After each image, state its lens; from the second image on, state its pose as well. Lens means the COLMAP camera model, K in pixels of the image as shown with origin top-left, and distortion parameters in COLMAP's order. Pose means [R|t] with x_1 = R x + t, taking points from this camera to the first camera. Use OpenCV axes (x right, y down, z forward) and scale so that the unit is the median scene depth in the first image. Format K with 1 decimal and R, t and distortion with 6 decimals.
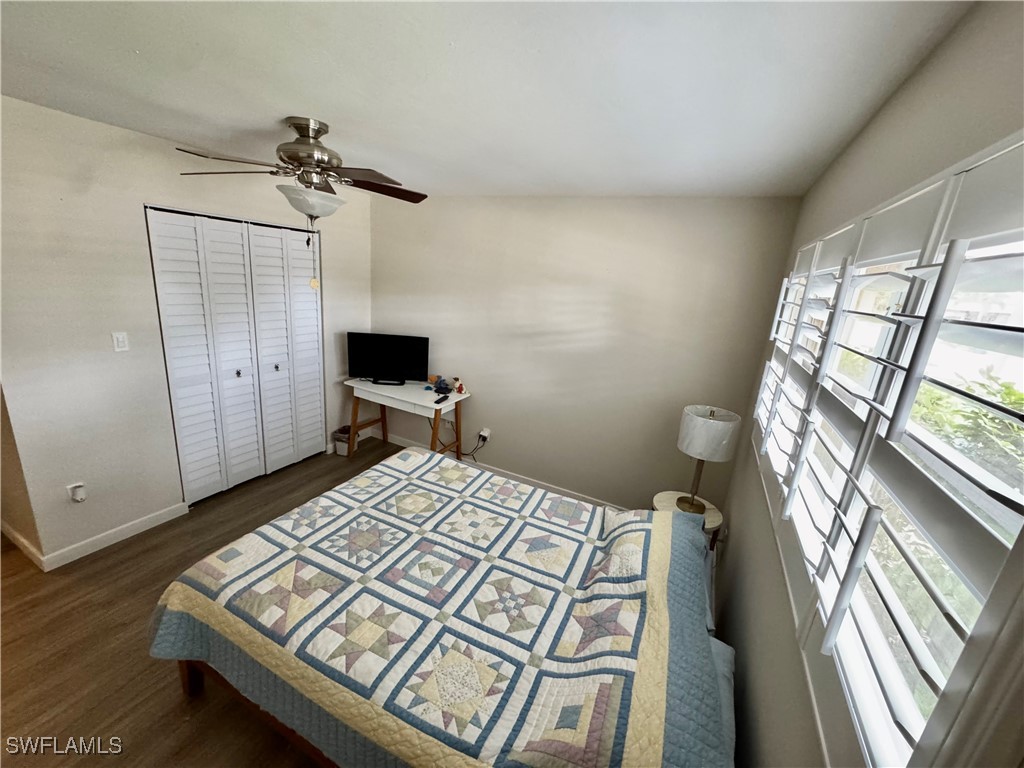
lens RADIAL K [[405.1, 0, 507.9], [0, 405.1, 383.7], [0, 0, 1]] dist [0.001604, -0.001191]
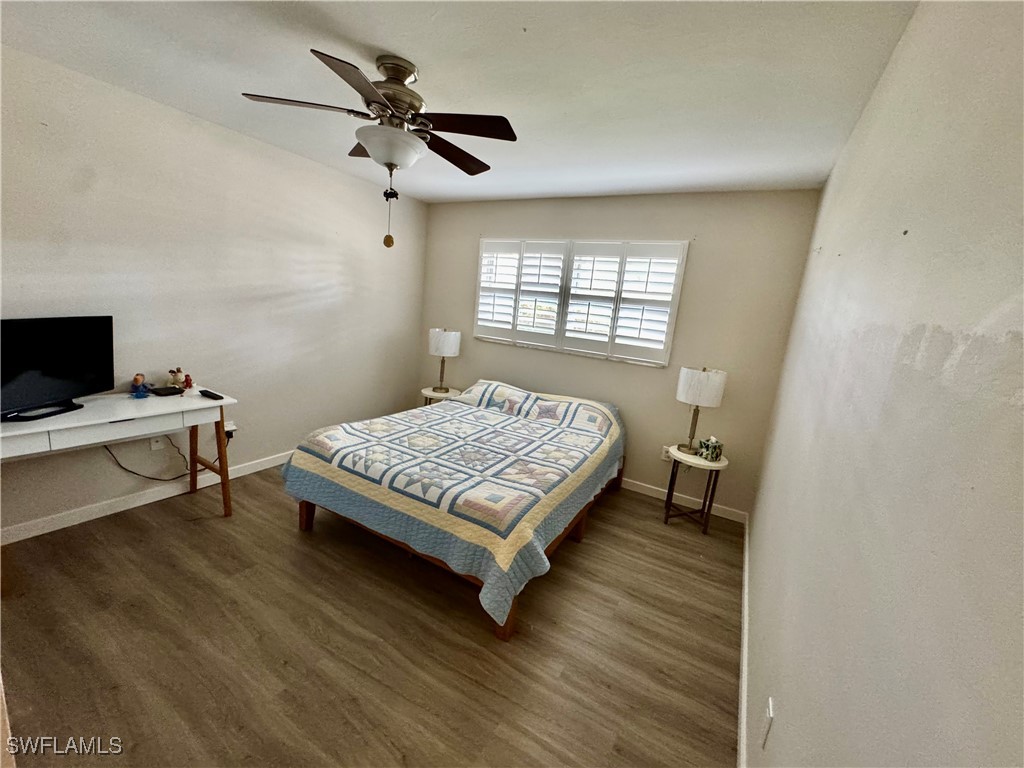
lens RADIAL K [[405.1, 0, 504.0], [0, 405.1, 381.5], [0, 0, 1]] dist [0.001604, -0.001191]
pose [[0.094519, -0.272088, 0.957619, -1.391182], [0.178122, 0.951025, 0.252633, -0.129379], [-0.979458, 0.146694, 0.138355, 0.651775]]
